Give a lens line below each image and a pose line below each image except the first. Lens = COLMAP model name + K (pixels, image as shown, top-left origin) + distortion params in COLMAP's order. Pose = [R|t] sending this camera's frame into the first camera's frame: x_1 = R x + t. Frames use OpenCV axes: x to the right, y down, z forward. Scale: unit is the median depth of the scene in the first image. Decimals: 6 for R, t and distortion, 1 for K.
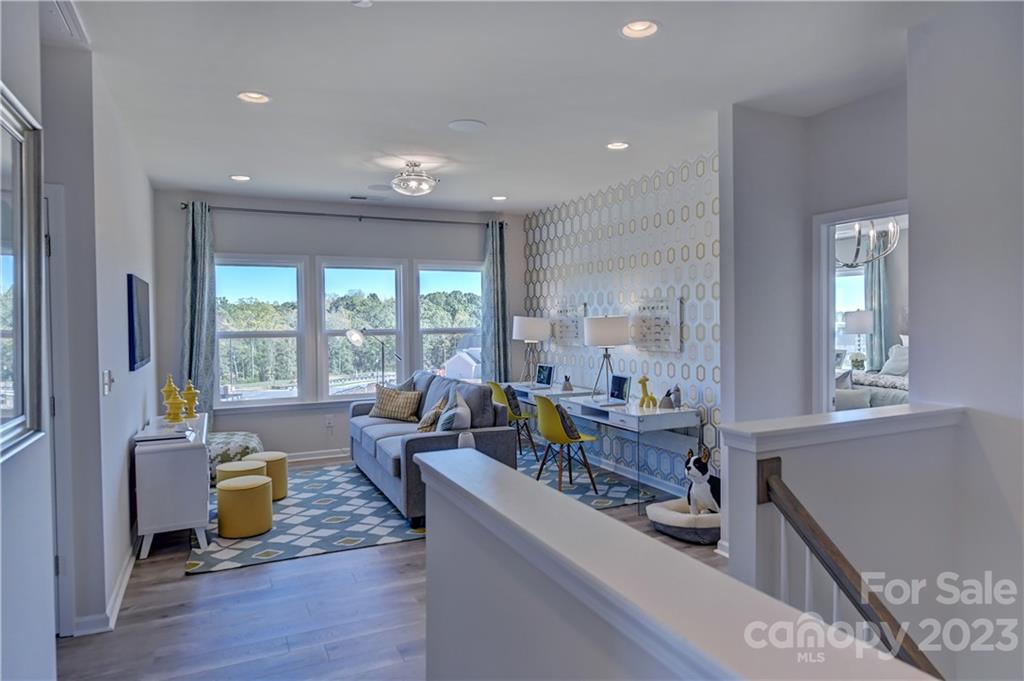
lens RADIAL K [[631.0, 0, 512.0], [0, 631.0, 340.5], [0, 0, 1]] dist [-0.002114, -0.000298]
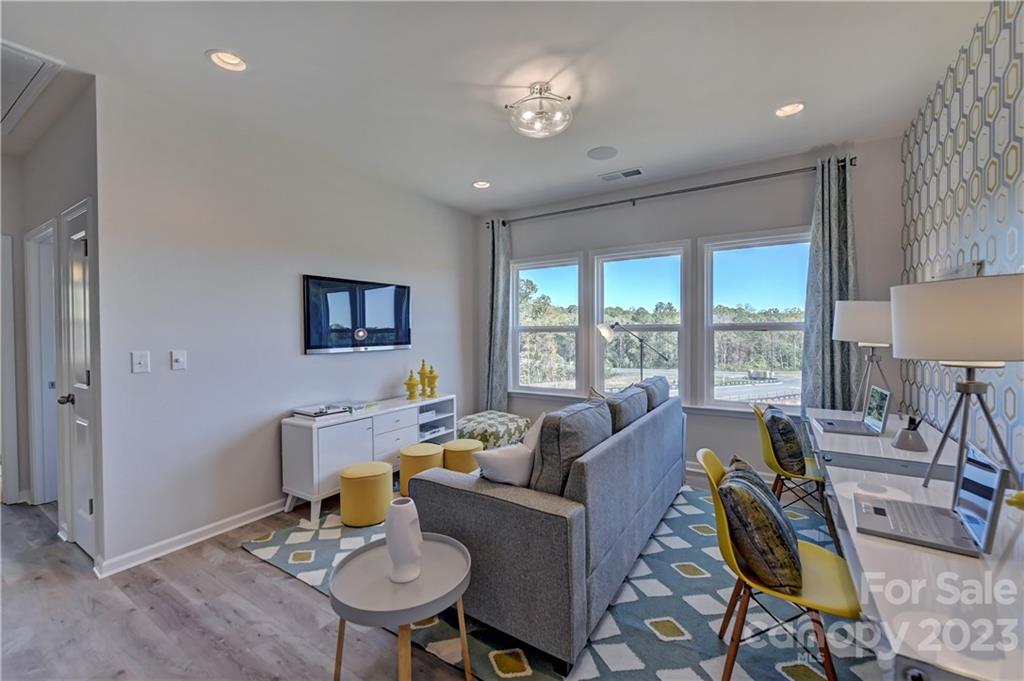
lens RADIAL K [[413.5, 0, 516.7], [0, 413.5, 337.4], [0, 0, 1]] dist [-0.005457, -0.000706]
pose [[0.544631, 0.022646, -0.838370, 0.232843], [-0.024745, 0.999634, 0.010927, -0.001835], [0.838311, 0.014795, 0.544992, 0.734780]]
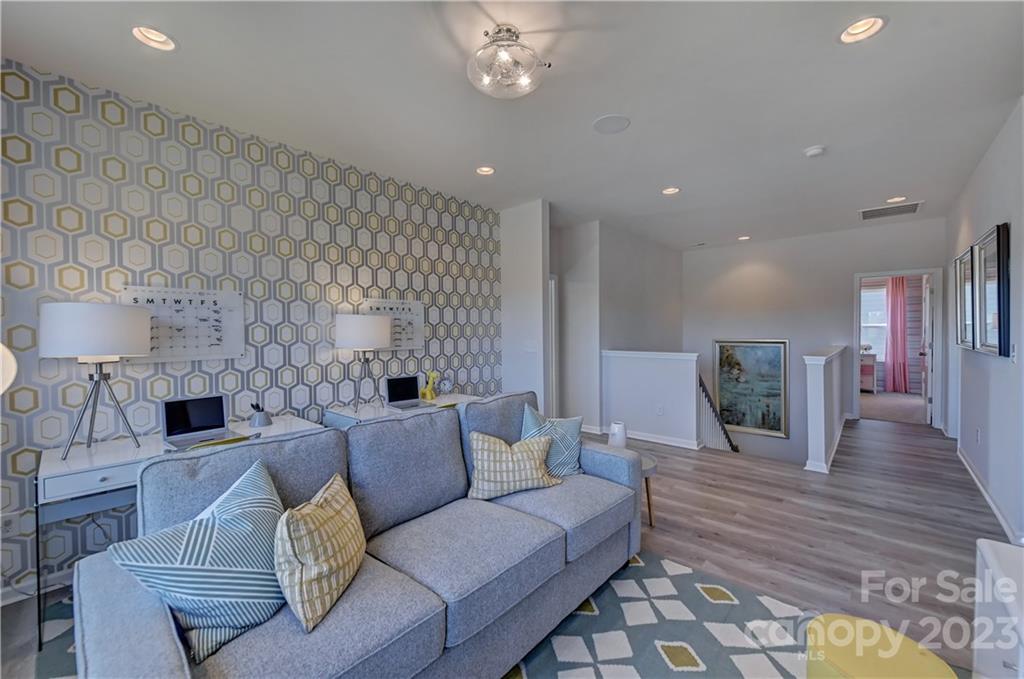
lens RADIAL K [[409.5, 0, 516.8], [0, 409.5, 336.8], [0, 0, 1]] dist [-0.000608, -0.000875]
pose [[-0.396851, 0.013409, 0.917785, -0.519760], [0.045265, 0.998963, 0.004978, -0.006223], [-0.916766, 0.043519, -0.397046, 1.174237]]
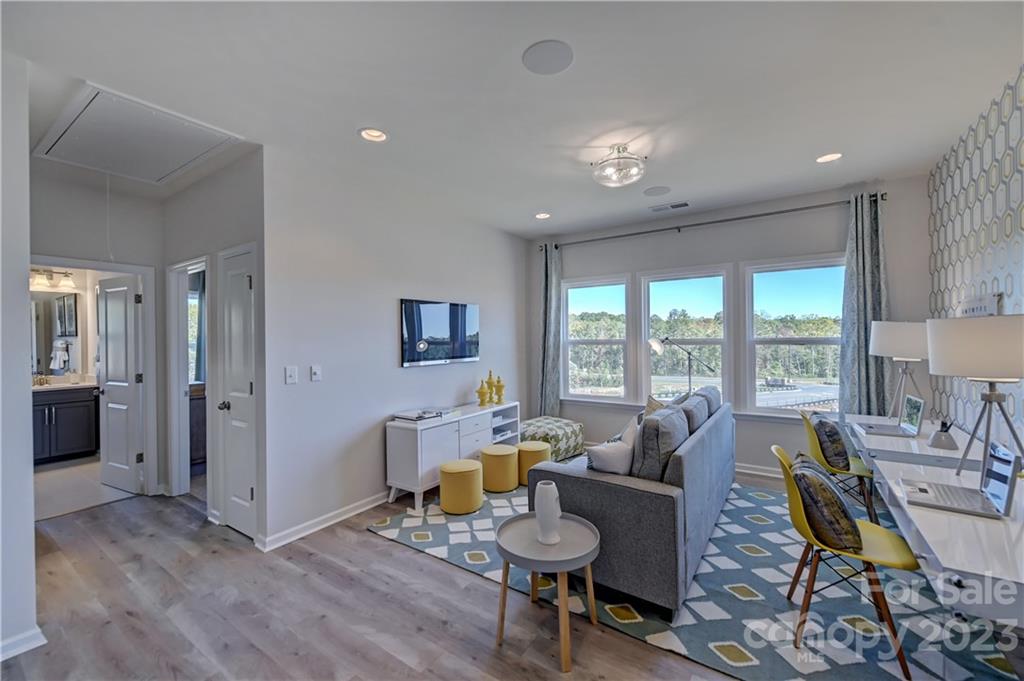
lens RADIAL K [[409.5, 0, 516.8], [0, 409.5, 337.8], [0, 0, 1]] dist [-0.000608, -0.000875]
pose [[0.517790, 0.006623, -0.855482, 0.258231], [-0.021165, 0.999763, -0.005071, -0.014104], [0.855246, 0.020732, 0.517808, 0.600378]]
